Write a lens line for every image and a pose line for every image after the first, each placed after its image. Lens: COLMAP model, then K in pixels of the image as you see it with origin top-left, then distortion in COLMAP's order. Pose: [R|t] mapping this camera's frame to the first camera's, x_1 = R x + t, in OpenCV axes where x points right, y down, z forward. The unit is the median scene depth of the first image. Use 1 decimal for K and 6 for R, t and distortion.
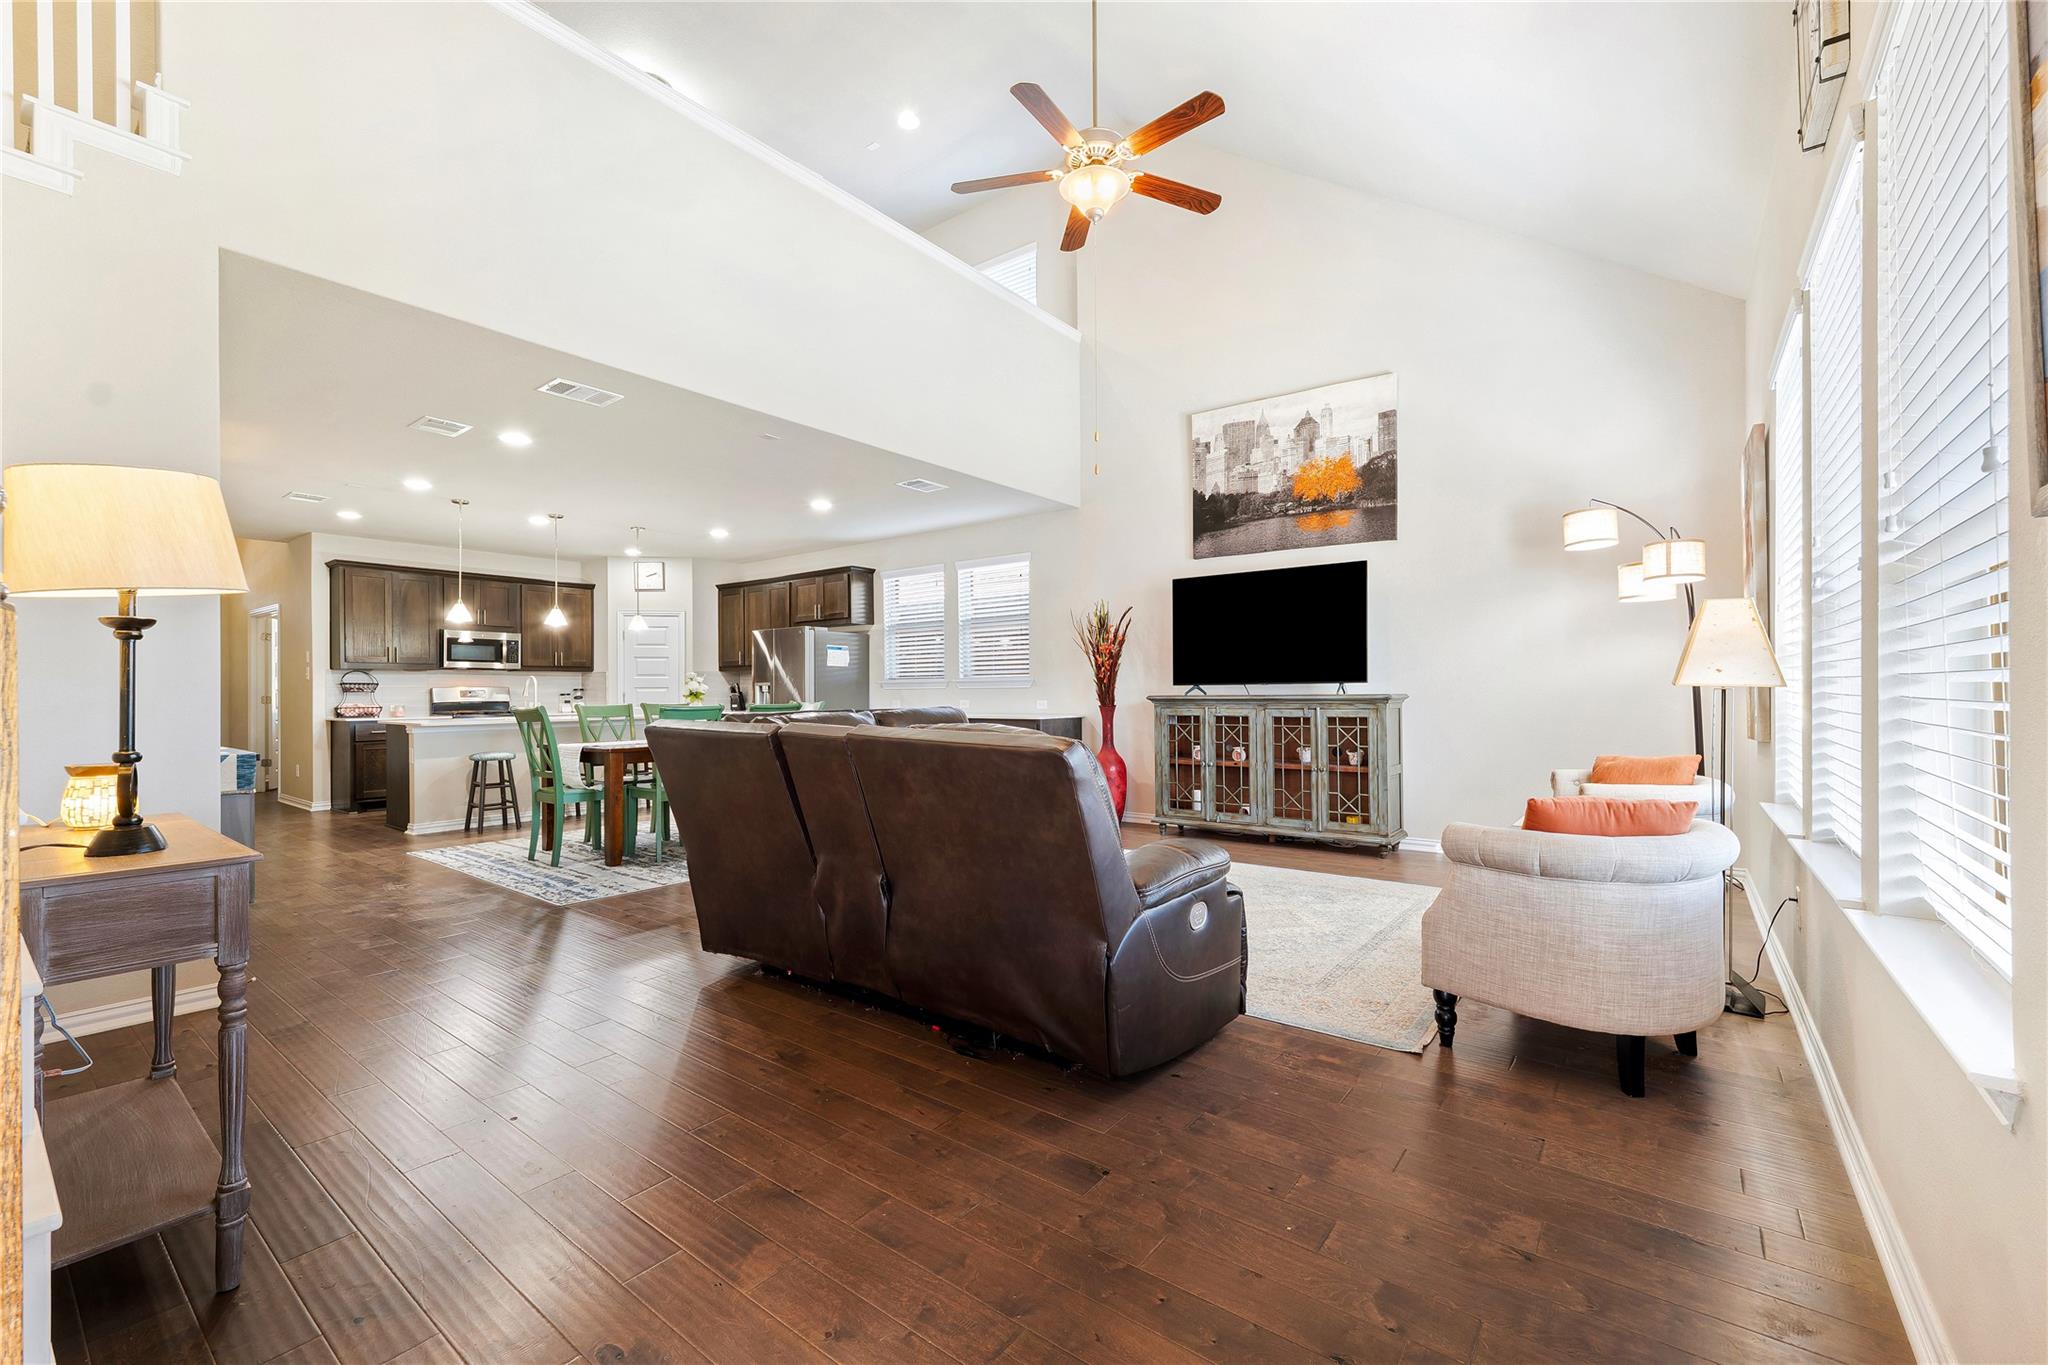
lens RADIAL K [[849.0, 0, 1026.6], [0, 849.0, 697.9], [0, 0, 1]] dist [-0.008020, 0.000037]
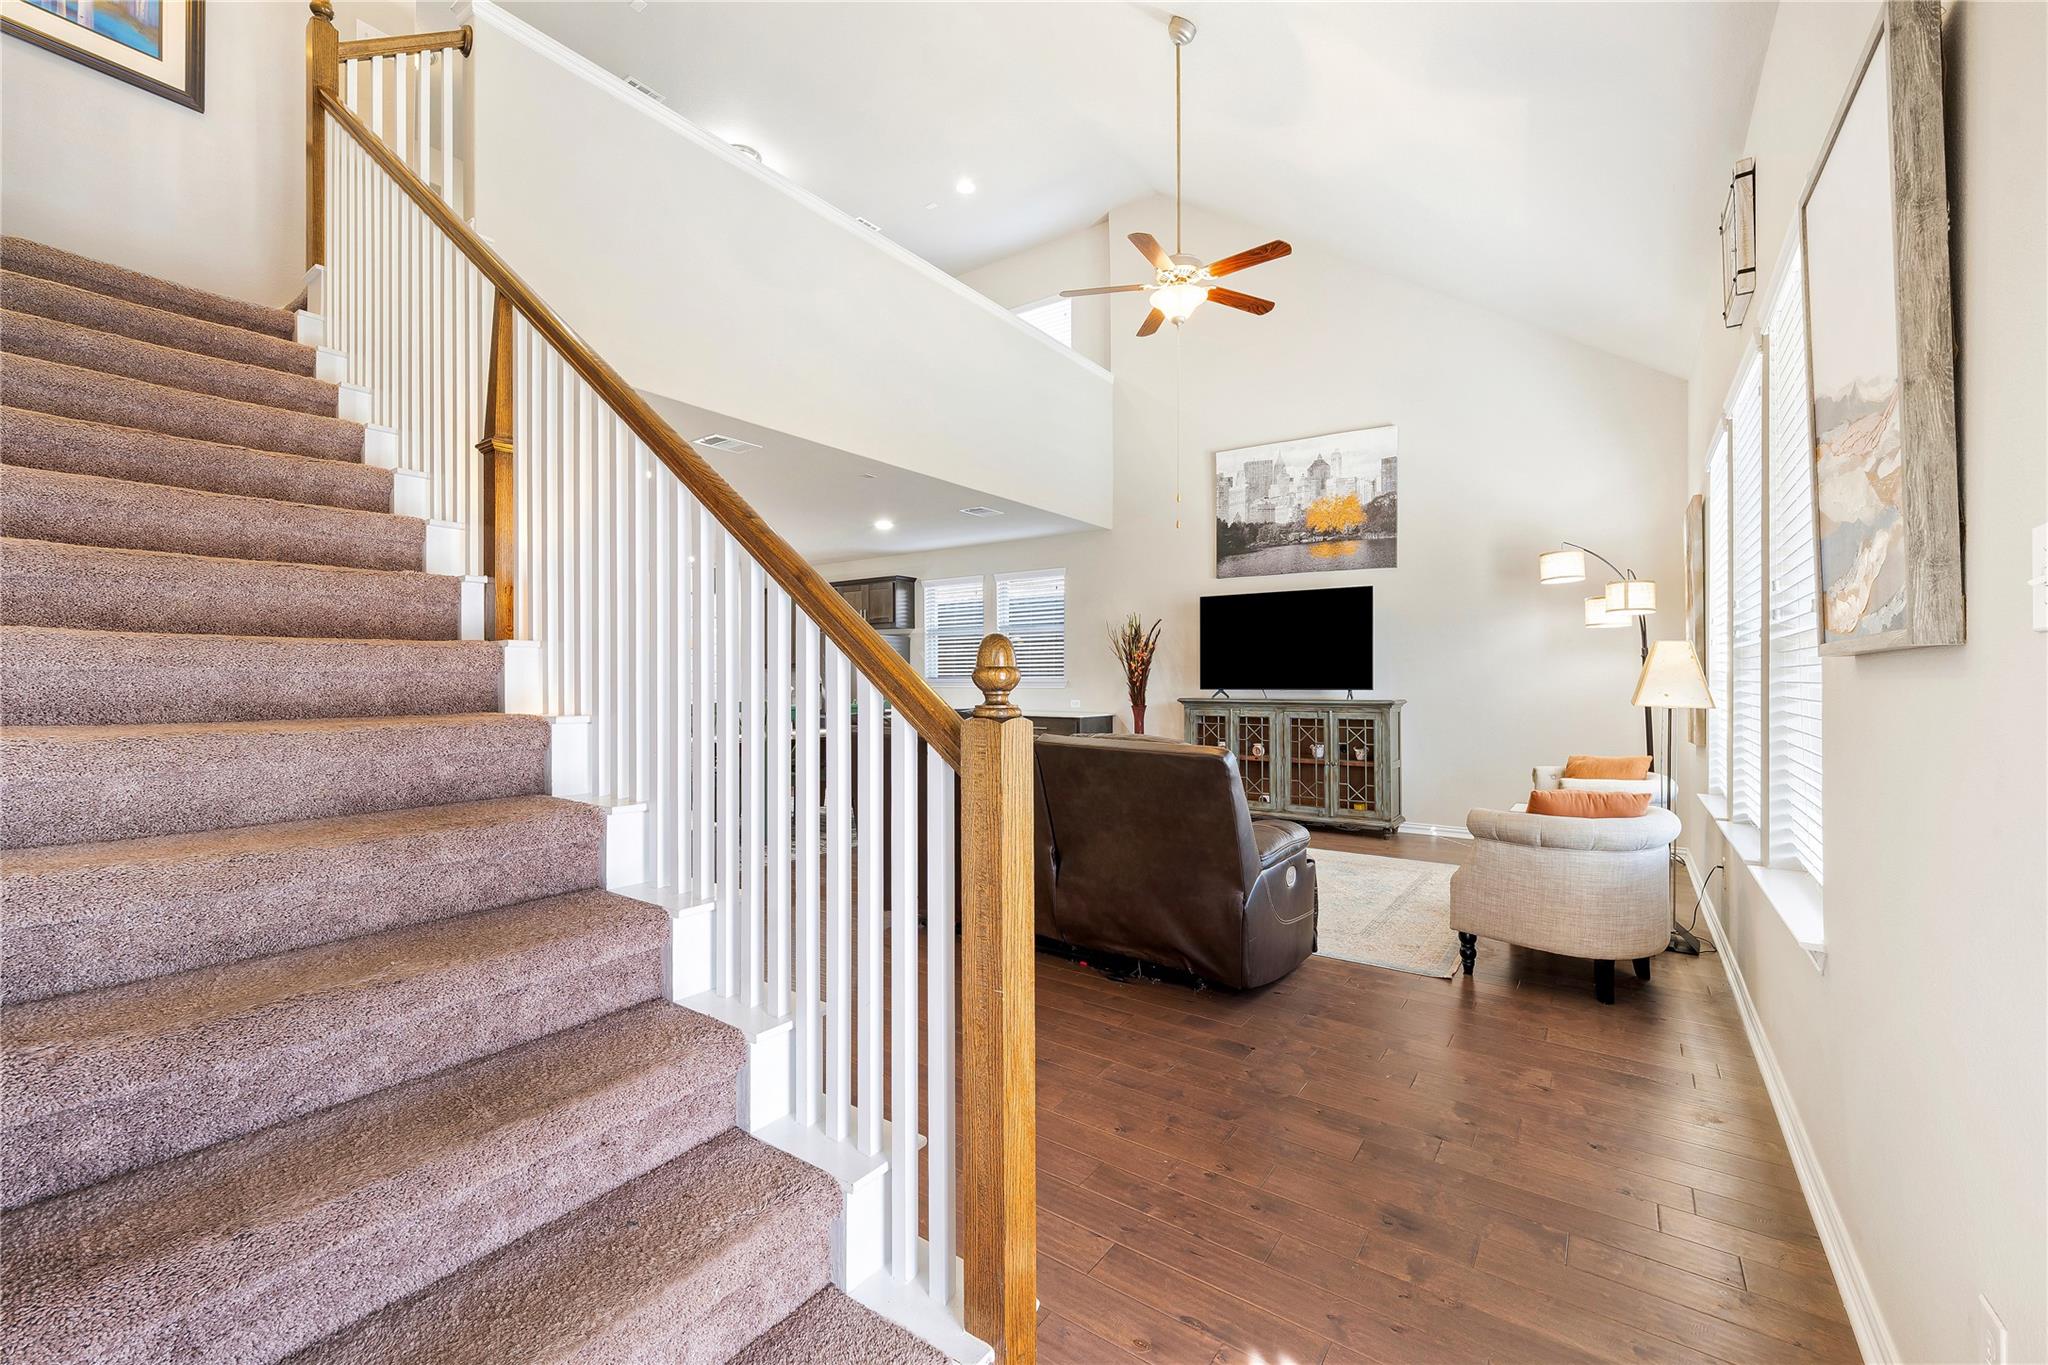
lens RADIAL K [[839.7, 0, 1015.1], [0, 839.7, 680.8], [0, 0, 1]] dist [-0.011916, 0.000222]
pose [[0.999669, 0.007416, 0.024617, -0.121179], [-0.007251, 0.999951, -0.006773, -0.019251], [-0.024666, 0.006593, 0.999674, -0.146272]]
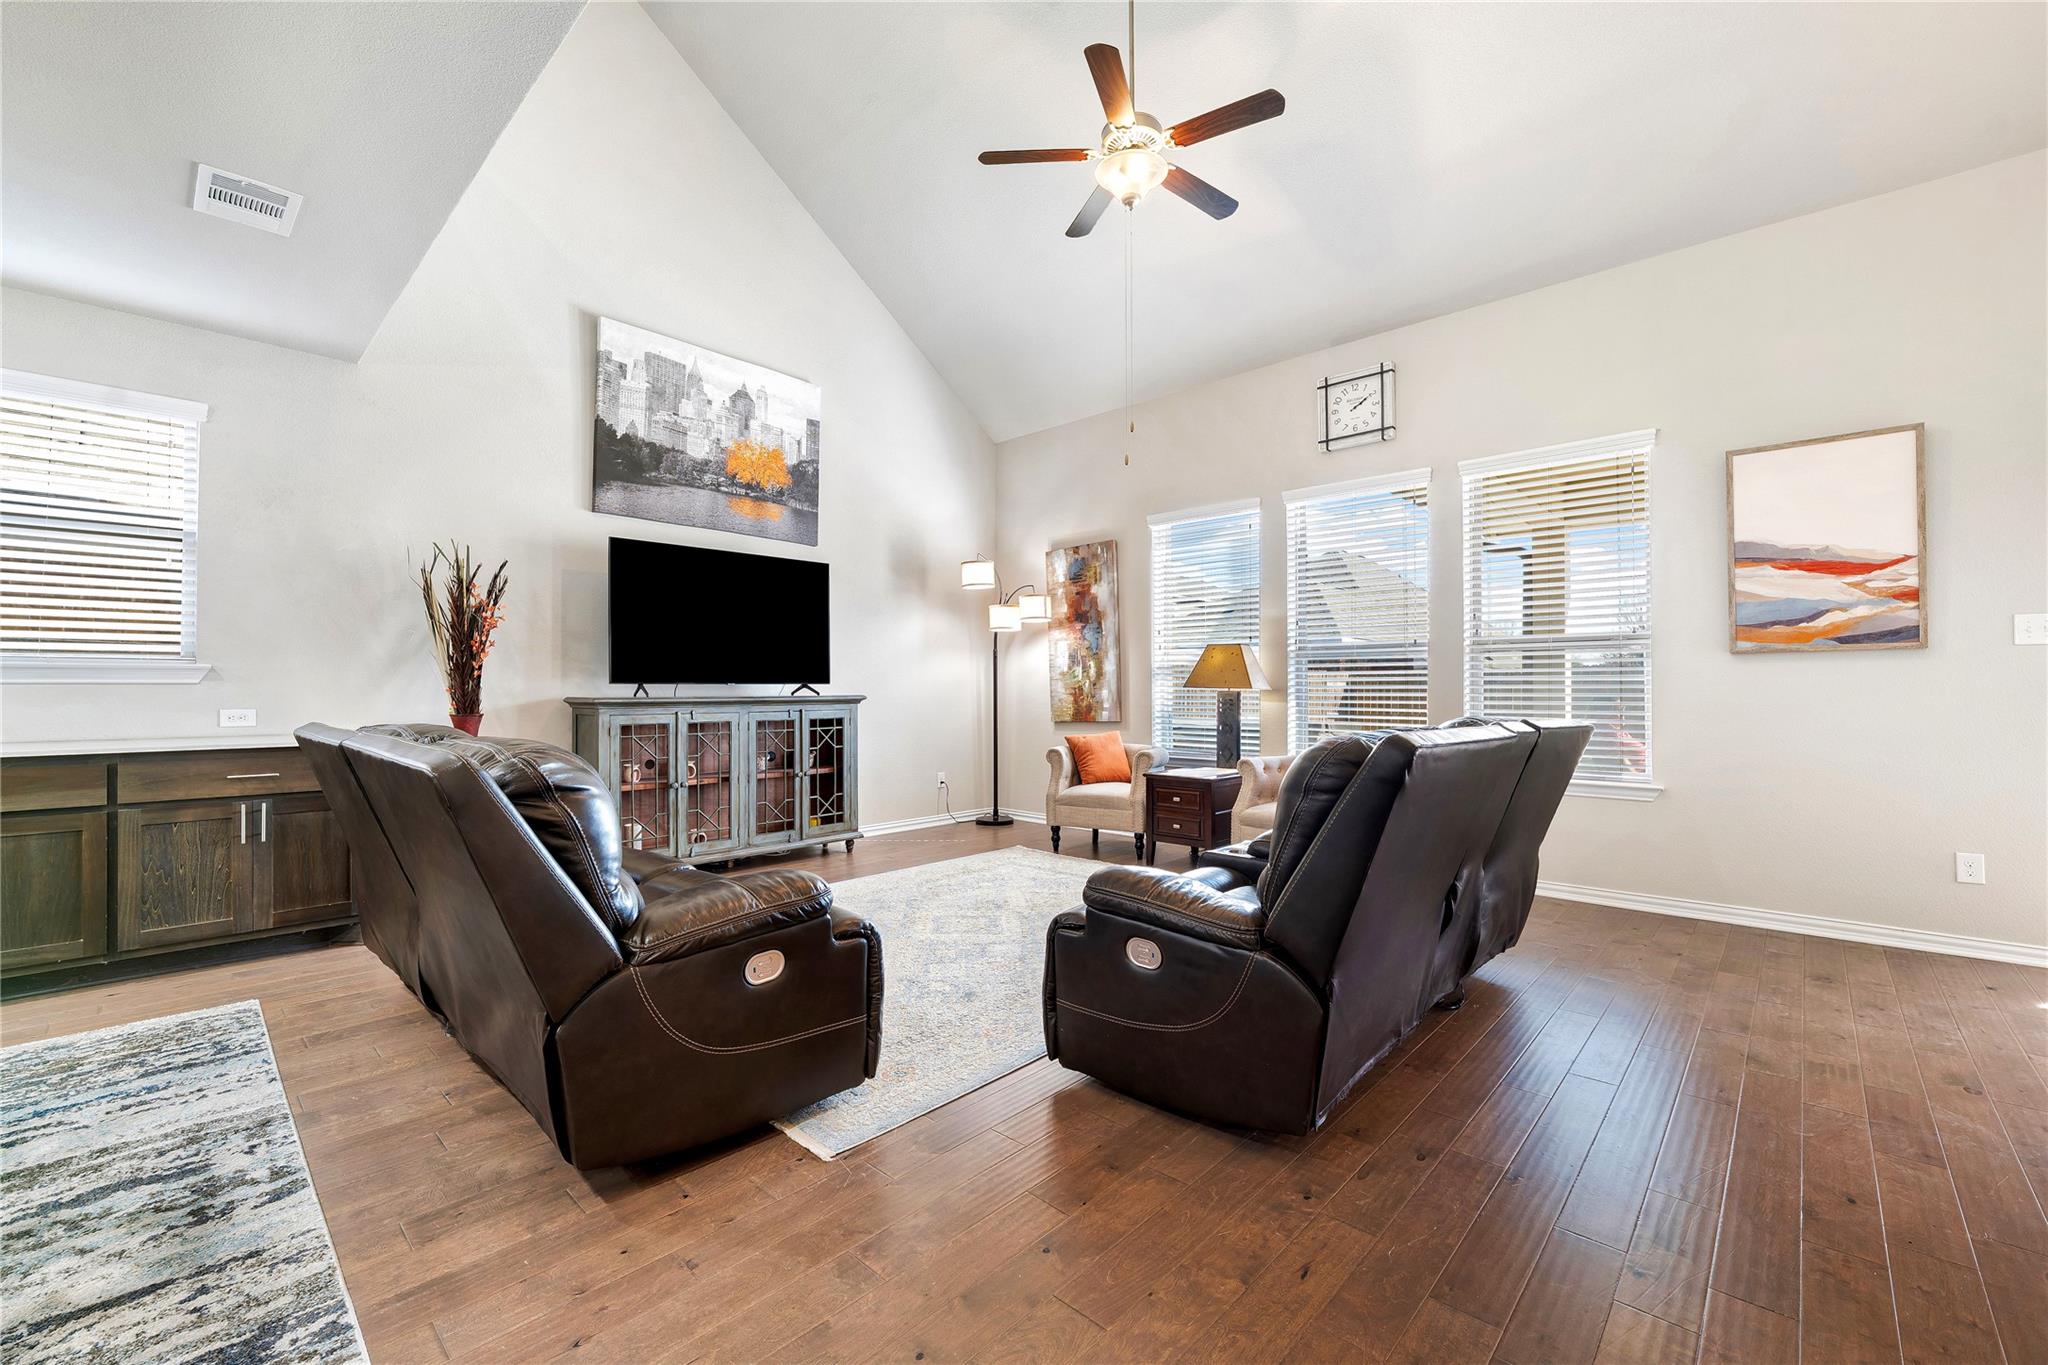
lens RADIAL K [[839.7, 0, 1015.1], [0, 839.7, 680.8], [0, 0, 1]] dist [-0.011916, 0.000222]
pose [[0.104605, 0.017502, 0.994360, -0.572815], [0.006118, 0.999815, -0.018241, -0.001958], [-0.994495, 0.007992, 0.104478, 0.672841]]
